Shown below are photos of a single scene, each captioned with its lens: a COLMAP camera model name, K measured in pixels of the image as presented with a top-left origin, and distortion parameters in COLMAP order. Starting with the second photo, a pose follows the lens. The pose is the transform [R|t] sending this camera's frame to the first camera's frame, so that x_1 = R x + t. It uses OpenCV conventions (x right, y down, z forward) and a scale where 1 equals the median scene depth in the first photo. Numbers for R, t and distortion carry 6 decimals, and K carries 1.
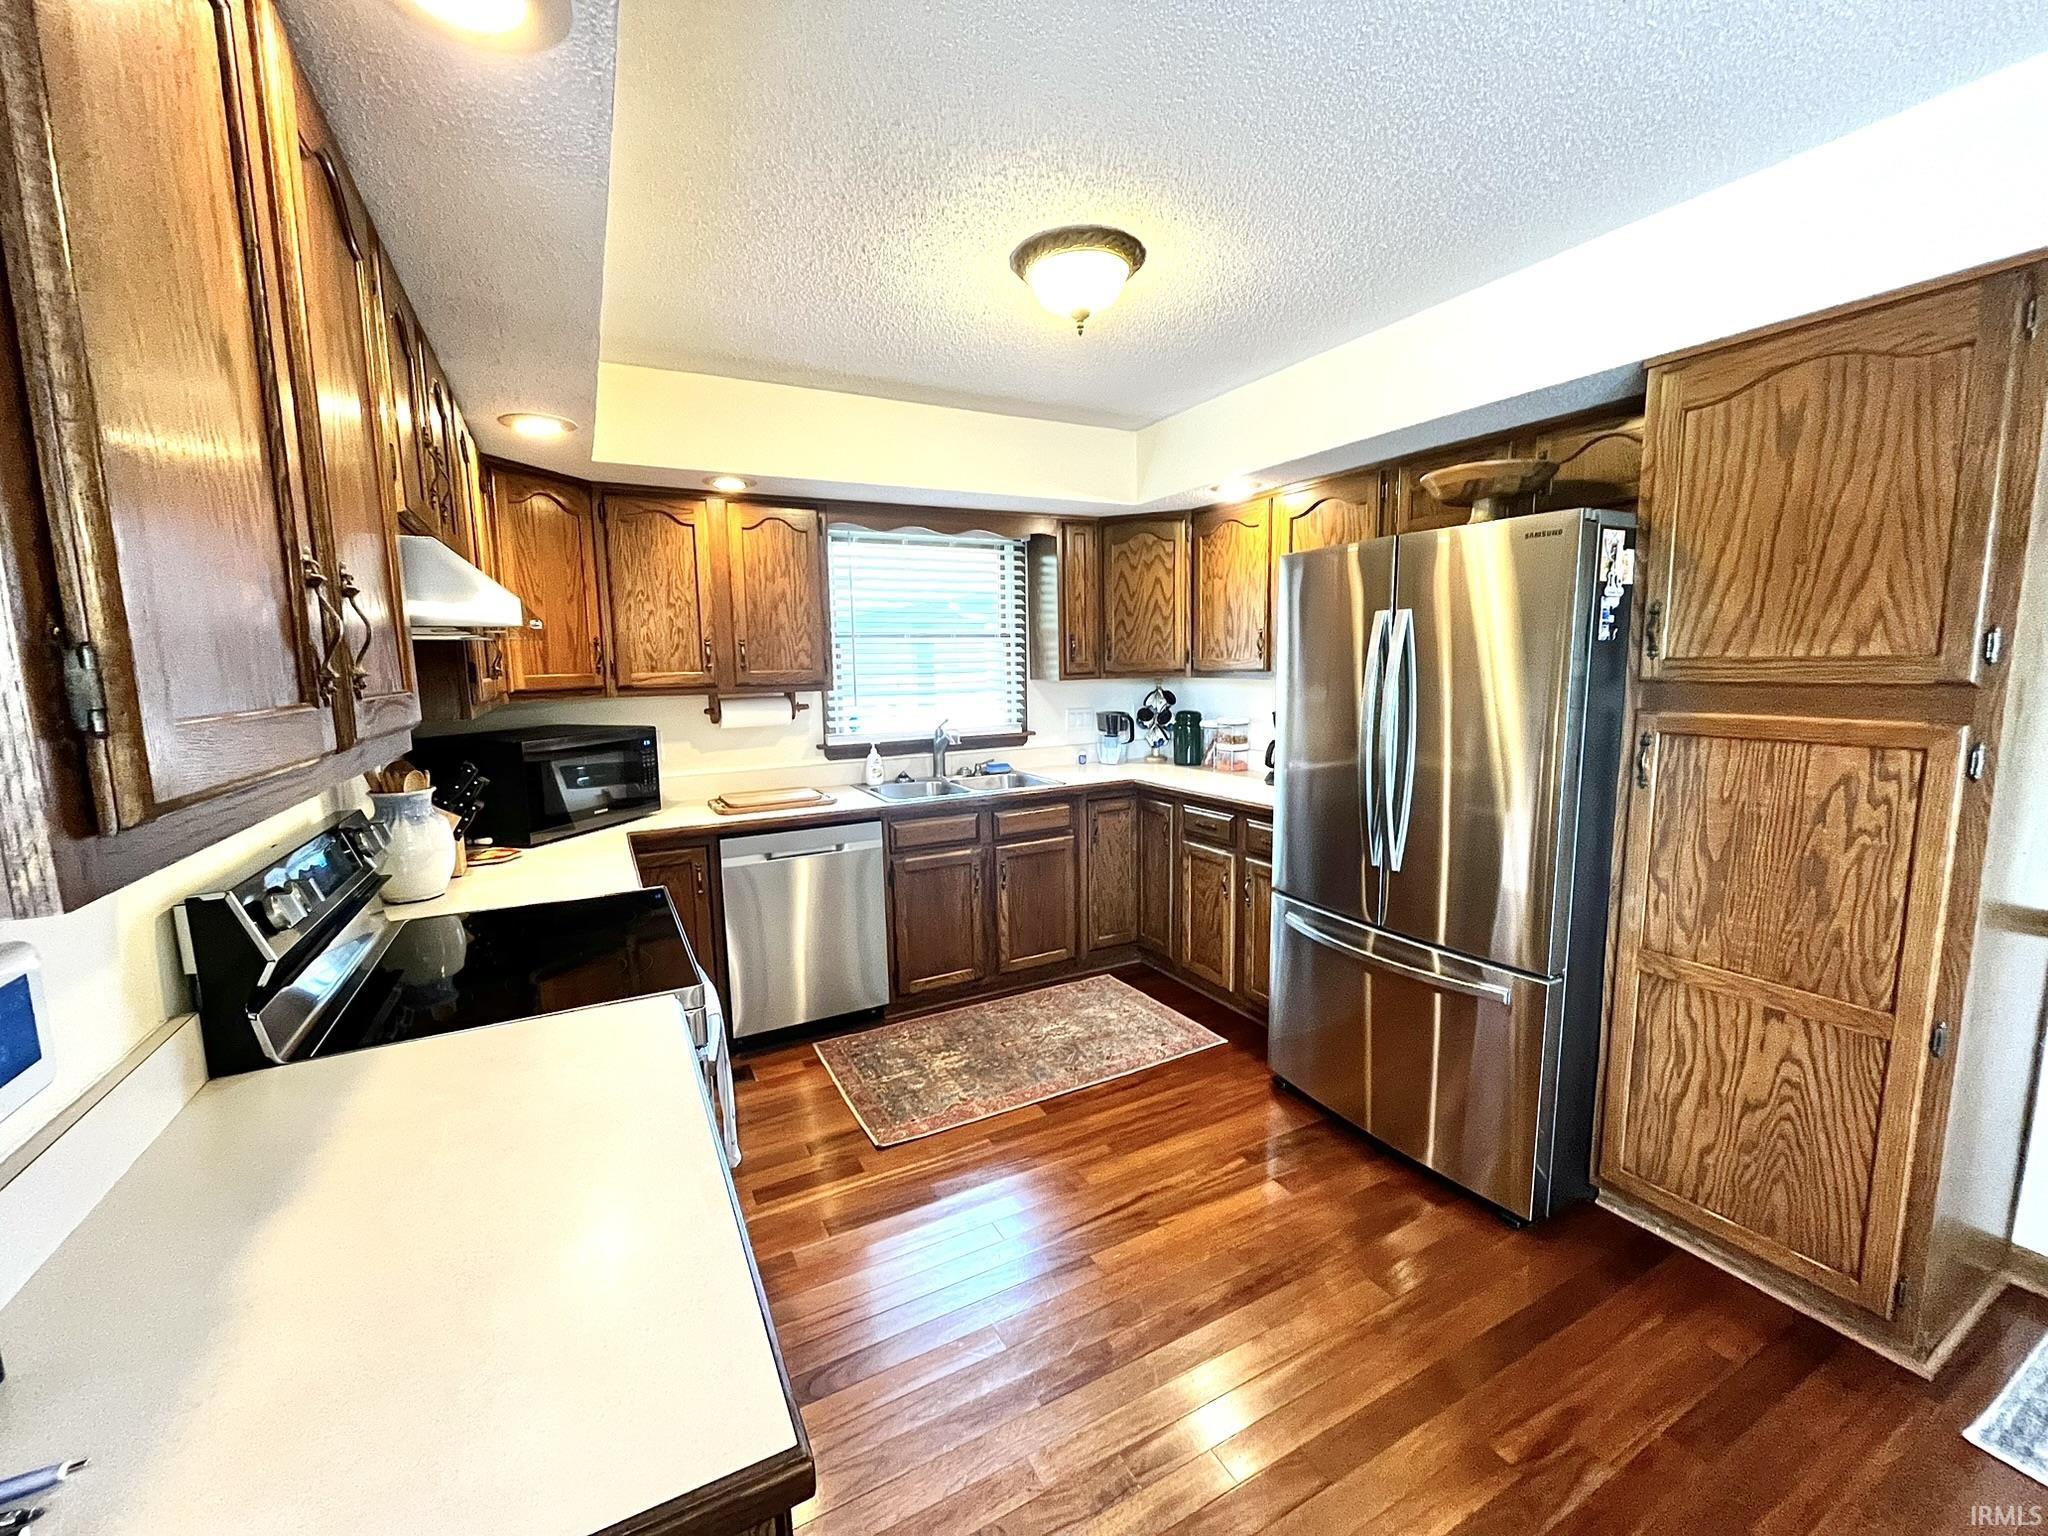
lens RADIAL K [[826.5, 0, 1026.2], [0, 826.5, 766.8], [0, 0, 1]] dist [-0.002760, -0.000310]
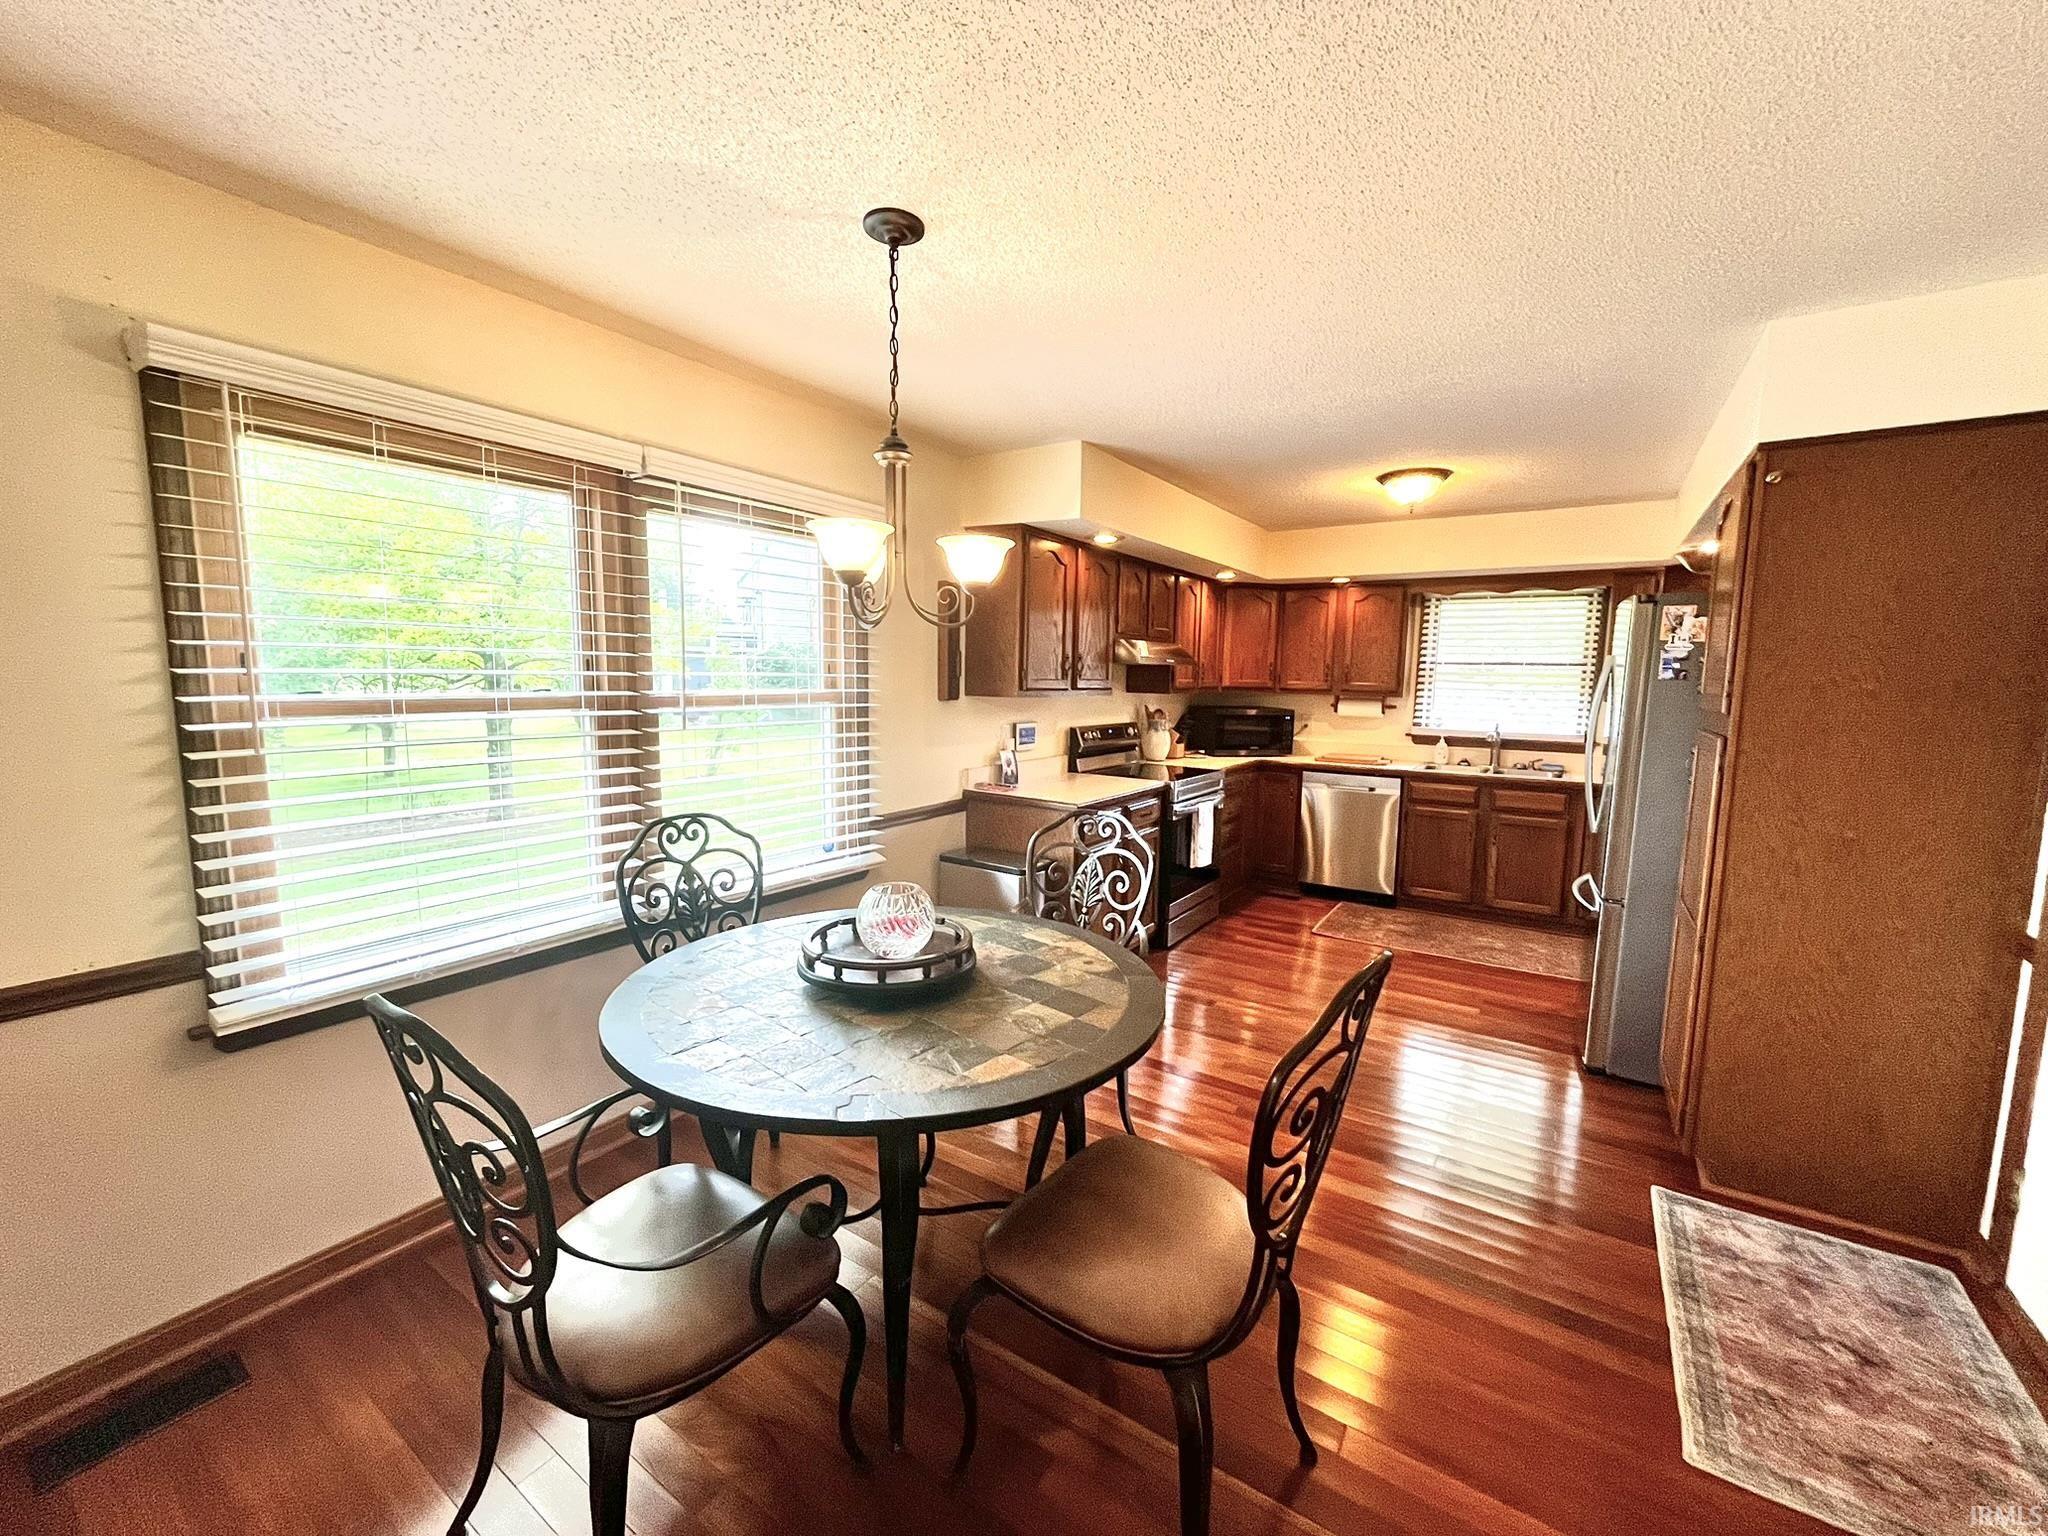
lens RADIAL K [[826.5, 0, 1020.2], [0, 826.5, 764.5], [0, 0, 1]] dist [-0.002760, -0.000310]
pose [[0.472526, 0.124154, -0.872528, 0.841350], [-0.141086, 0.987916, 0.064167, 0.037882], [0.869950, 0.092781, 0.484332, -0.410560]]
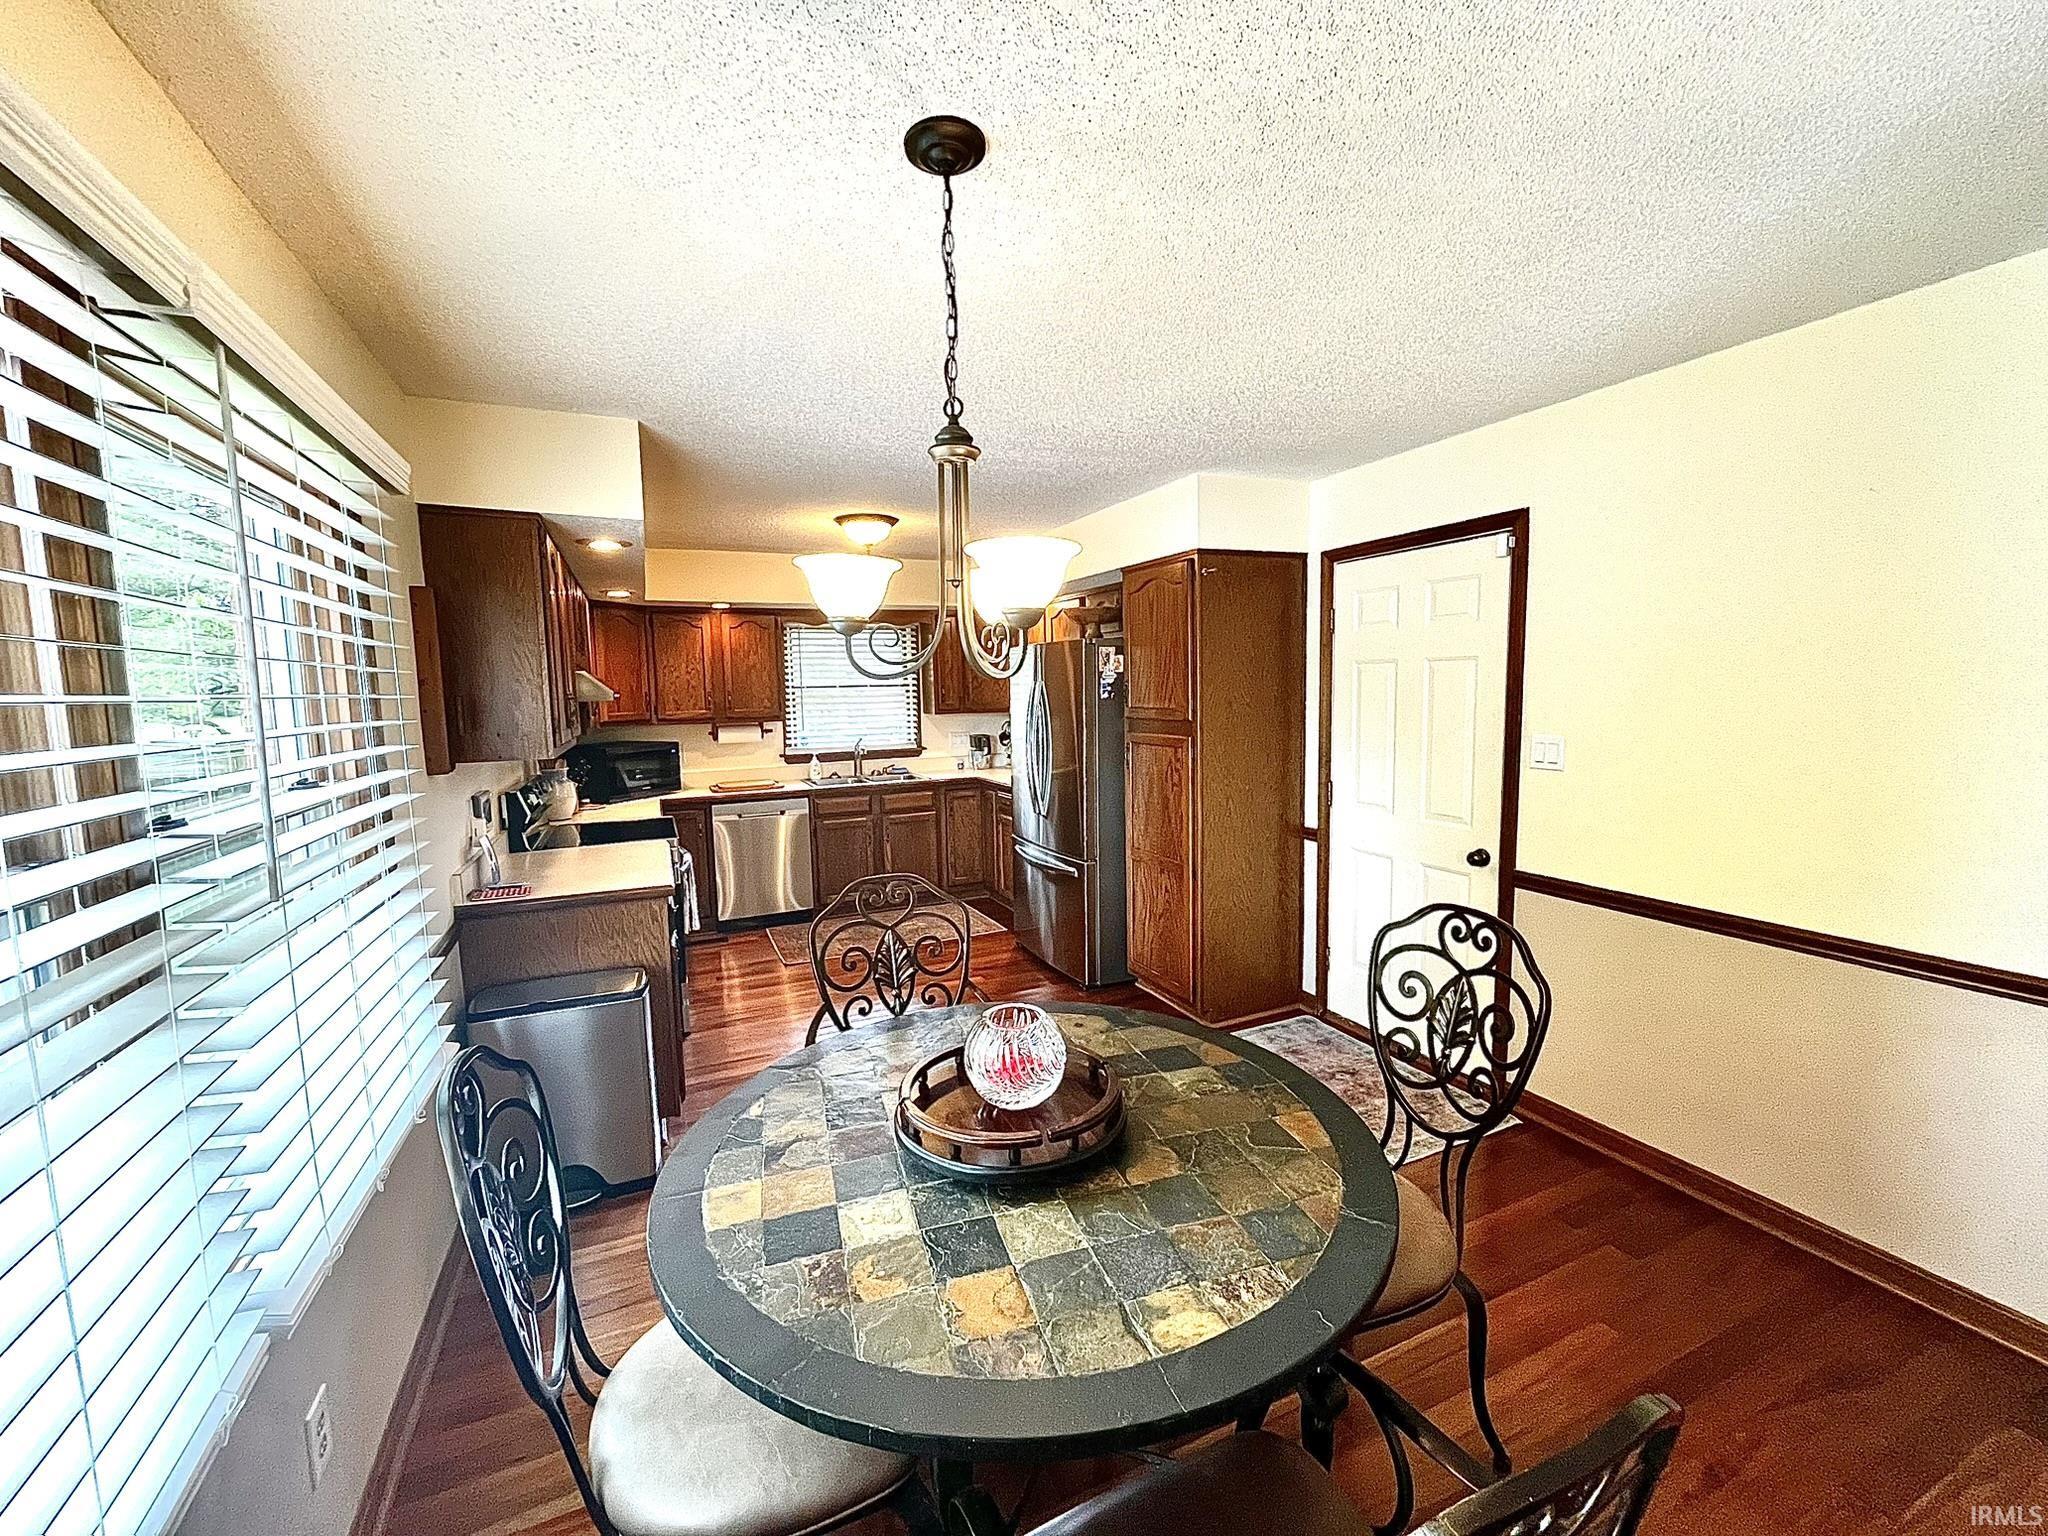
lens RADIAL K [[826.5, 0, 1024.8], [0, 826.5, 768.4], [0, 0, 1]] dist [-0.002760, -0.000310]
pose [[0.997958, 0.003052, -0.063794, 0.361824], [-0.004951, 0.999549, -0.029635, 0.050728], [0.063674, 0.029890, 0.997523, -0.639110]]
